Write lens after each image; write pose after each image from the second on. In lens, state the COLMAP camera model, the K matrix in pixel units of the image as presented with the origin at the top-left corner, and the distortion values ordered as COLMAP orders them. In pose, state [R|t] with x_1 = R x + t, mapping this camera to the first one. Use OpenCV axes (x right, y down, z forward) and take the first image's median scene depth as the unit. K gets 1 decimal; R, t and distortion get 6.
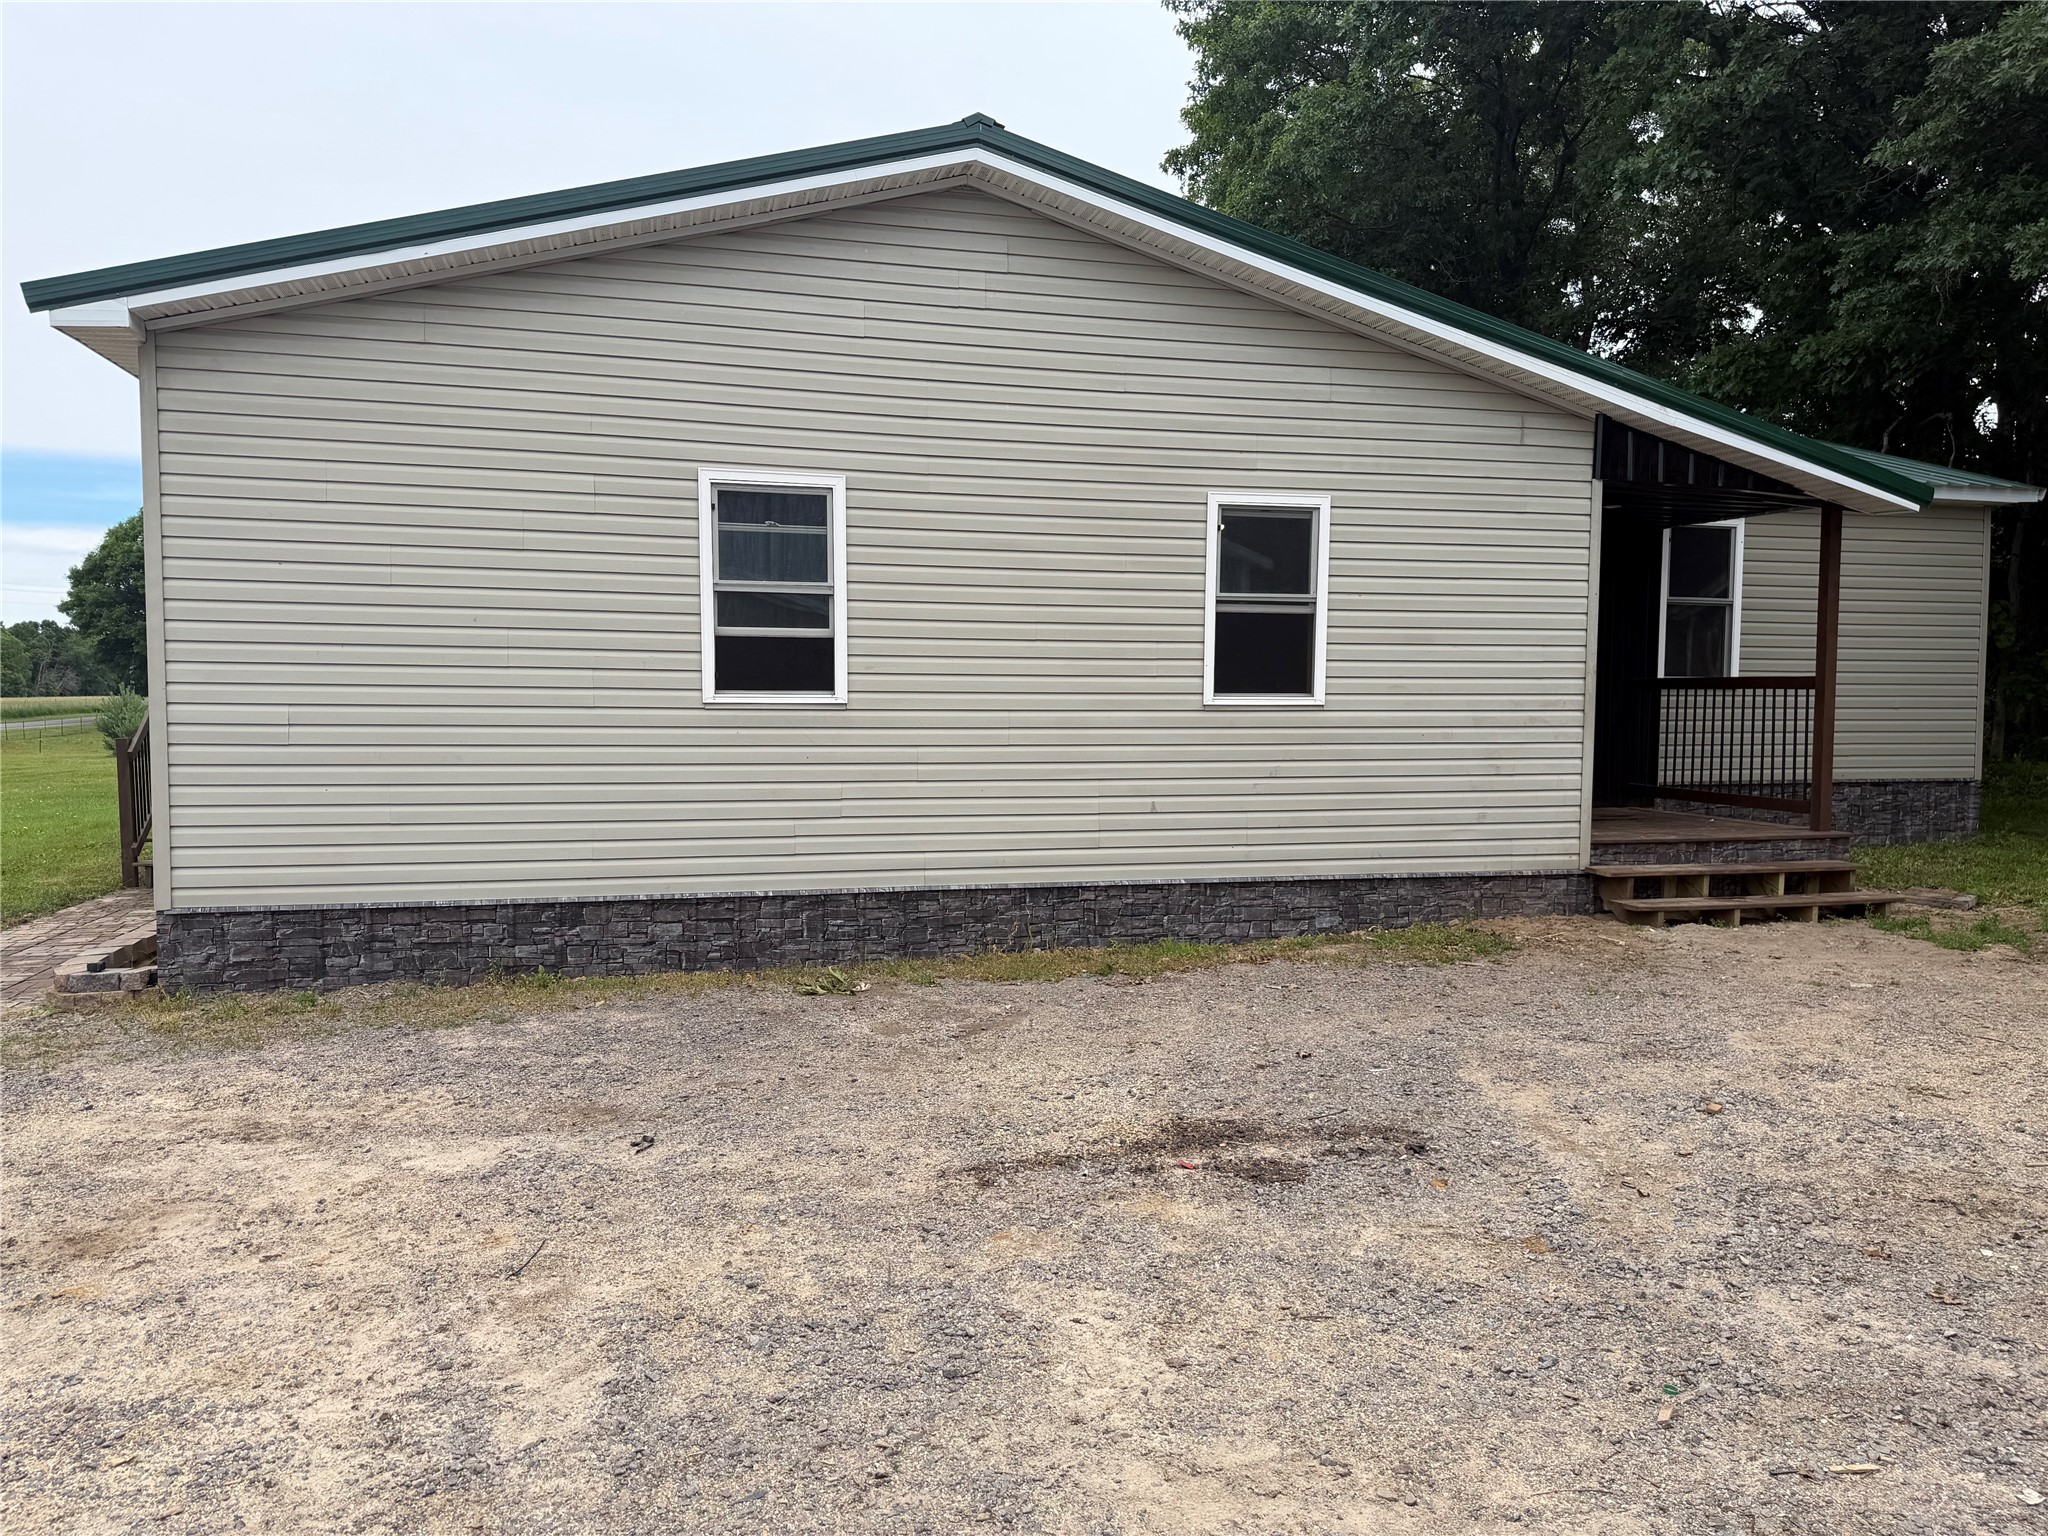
lens RADIAL K [[1428.9, 0, 1027.0], [0, 1428.9, 779.4], [0, 0, 1]] dist [0.011530, 0.005386]
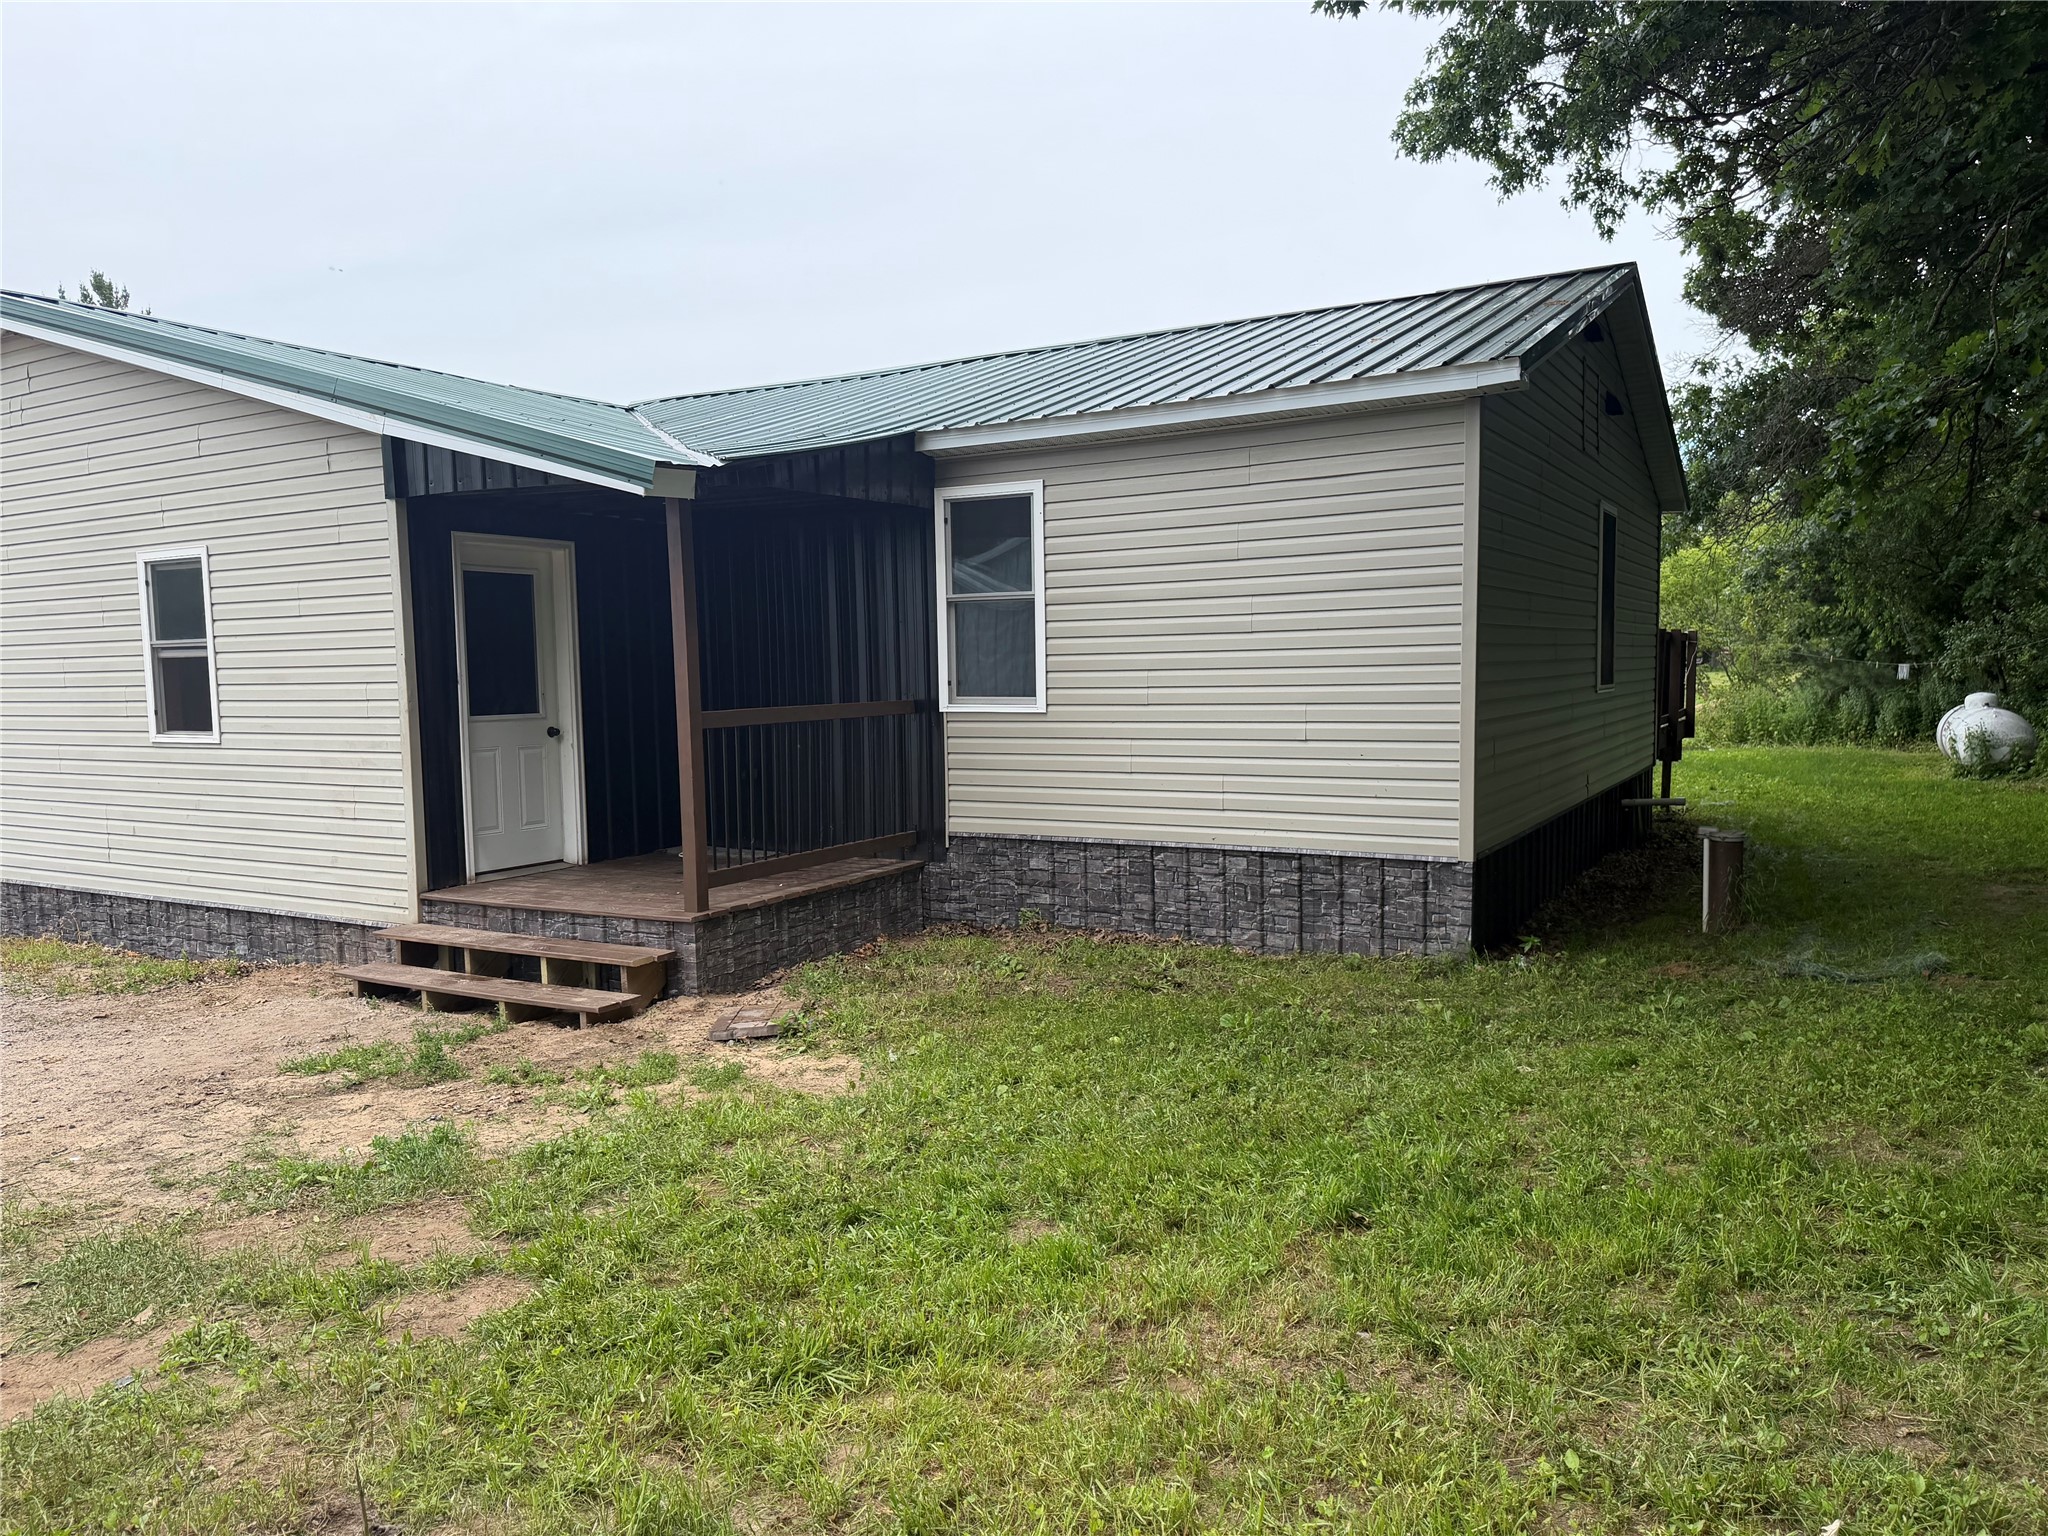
lens RADIAL K [[1428.9, 0, 1027.0], [0, 1428.9, 768.3], [0, 0, 1]] dist [0.011530, 0.005386]
pose [[0.734077, 0.030786, -0.678368, 1.316236], [-0.021107, 0.999524, 0.022521, -0.067941], [0.678738, -0.002214, 0.734377, 0.607639]]
